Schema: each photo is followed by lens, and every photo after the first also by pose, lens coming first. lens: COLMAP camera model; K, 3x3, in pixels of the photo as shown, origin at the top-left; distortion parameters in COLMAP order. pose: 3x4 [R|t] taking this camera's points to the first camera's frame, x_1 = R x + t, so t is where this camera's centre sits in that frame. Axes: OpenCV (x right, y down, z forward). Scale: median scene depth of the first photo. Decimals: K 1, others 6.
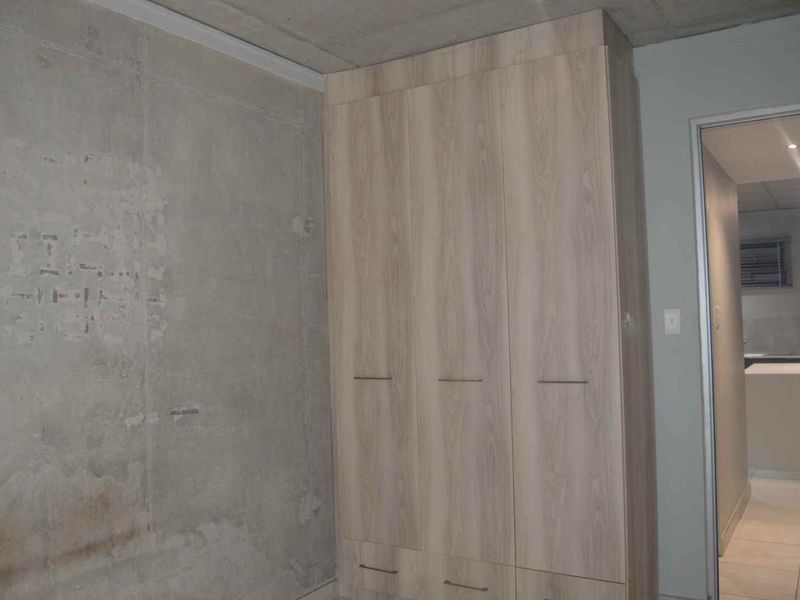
lens RADIAL K [[724.3, 0, 400.6], [0, 724.3, 299.3], [0, 0, 1]] dist [-0.072300, 0.015258]
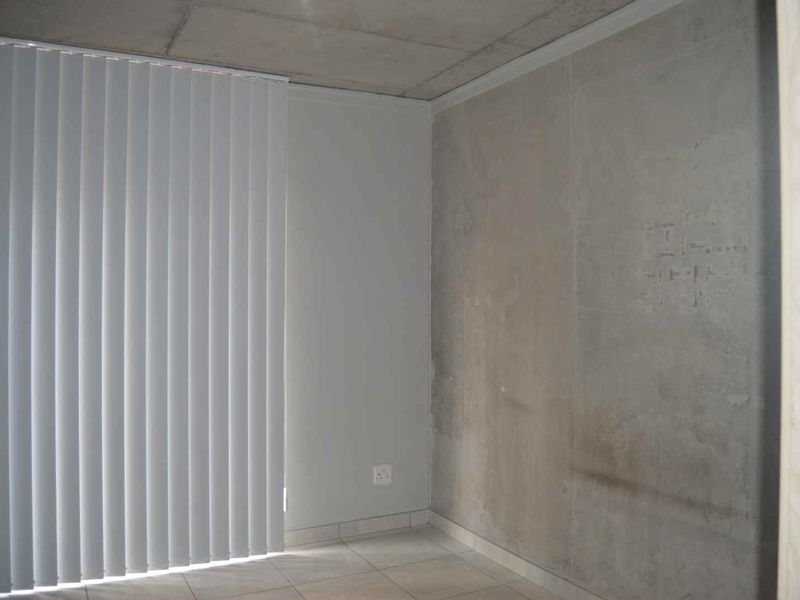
lens RADIAL K [[724.3, 0, 401.0], [0, 724.3, 299.8], [0, 0, 1]] dist [-0.072300, 0.015258]
pose [[-0.501208, 0.018546, -0.865128, 0.697602], [0.040089, 0.999194, -0.001805, 0.019395], [0.864398, -0.035587, -0.501548, 1.113680]]
